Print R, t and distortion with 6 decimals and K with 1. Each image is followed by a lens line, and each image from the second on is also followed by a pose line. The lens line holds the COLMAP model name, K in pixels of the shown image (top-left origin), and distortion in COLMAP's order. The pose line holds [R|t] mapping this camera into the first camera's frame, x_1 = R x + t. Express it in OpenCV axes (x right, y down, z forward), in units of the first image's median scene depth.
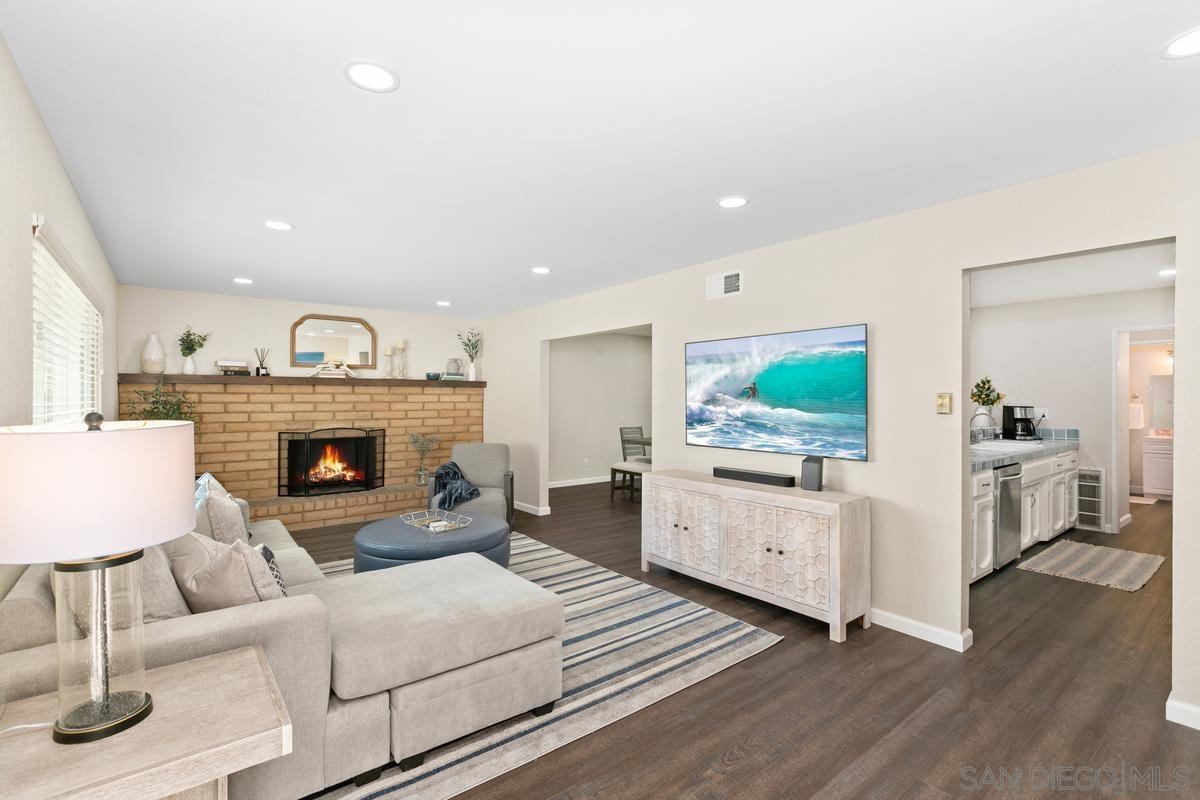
lens RADIAL K [[546.2, 0, 582.5], [0, 546.2, 400.7], [0, 0, 1]] dist [-0.000676, -0.000292]
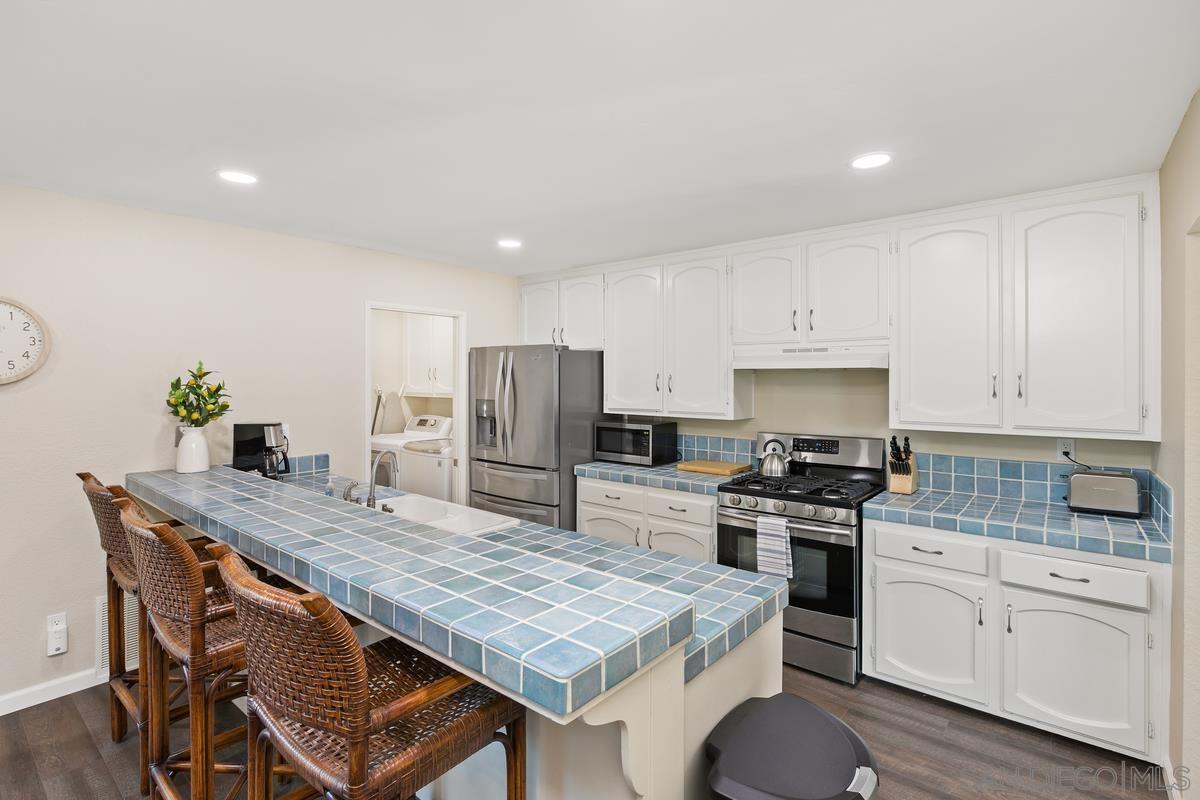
lens RADIAL K [[566.9, 0, 603.1], [0, 566.9, 373.4], [0, 0, 1]] dist [-0.003392, -0.000341]
pose [[-0.231481, 0.004812, 0.972827, 0.195514], [0.004051, 0.999984, -0.003982, -0.034701], [-0.972831, 0.003020, -0.231497, 0.813666]]
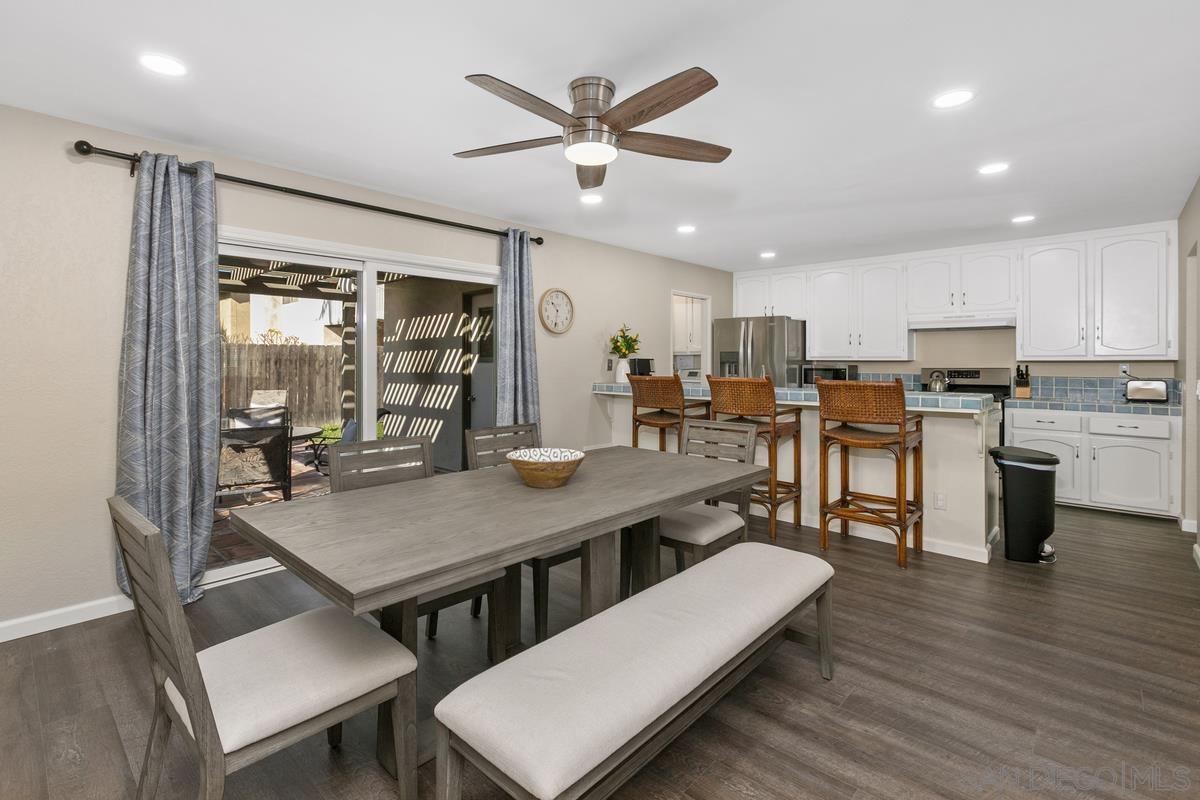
lens RADIAL K [[545.0, 0, 602.0], [0, 545.0, 358.3], [0, 0, 1]] dist [0.001592, -0.000035]
pose [[-0.170056, 0.002163, 0.985432, -0.111771], [0.003971, 0.999991, -0.001509, 0.010355], [-0.985426, 0.003656, -0.170063, 1.245007]]
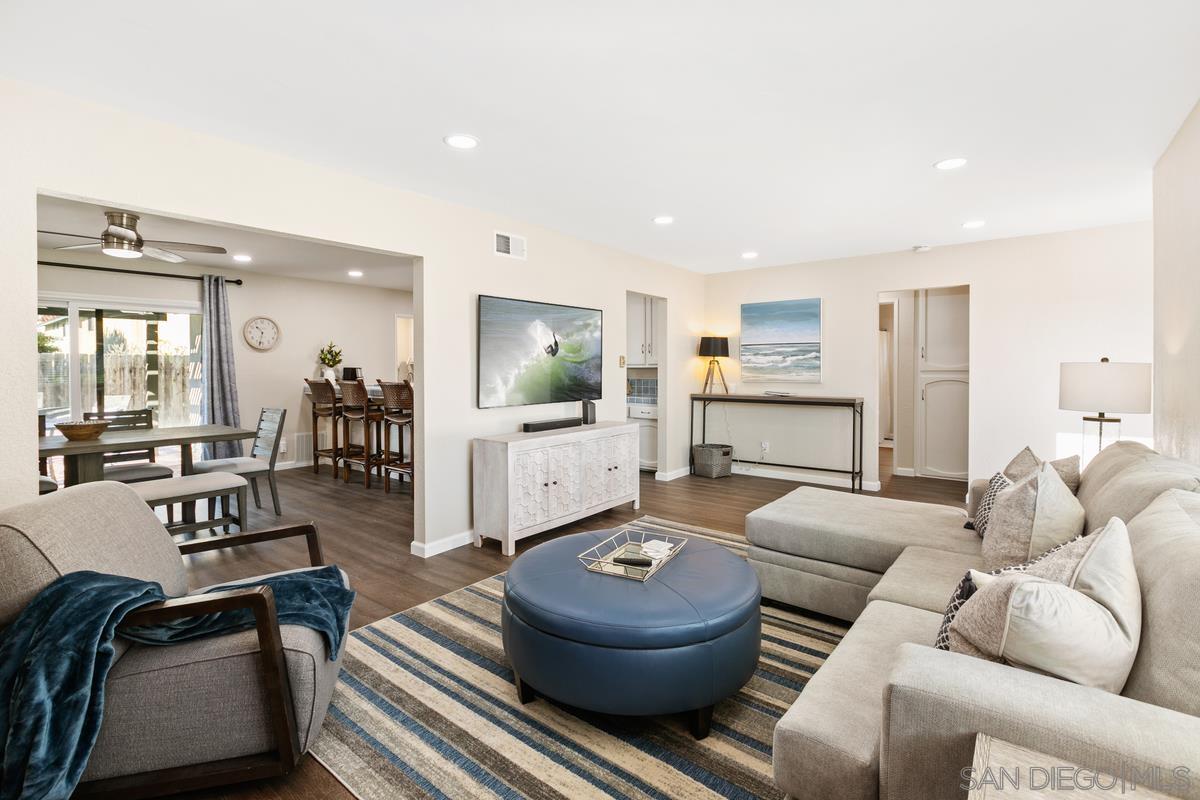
lens RADIAL K [[551.5, 0, 592.1], [0, 551.5, 384.9], [0, 0, 1]] dist [-0.000063, -0.000452]
pose [[-0.232192, -0.034890, 0.972044, -0.549072], [0.009872, 0.999220, 0.038224, 0.006835], [-0.972620, 0.018471, -0.231667, 0.771343]]
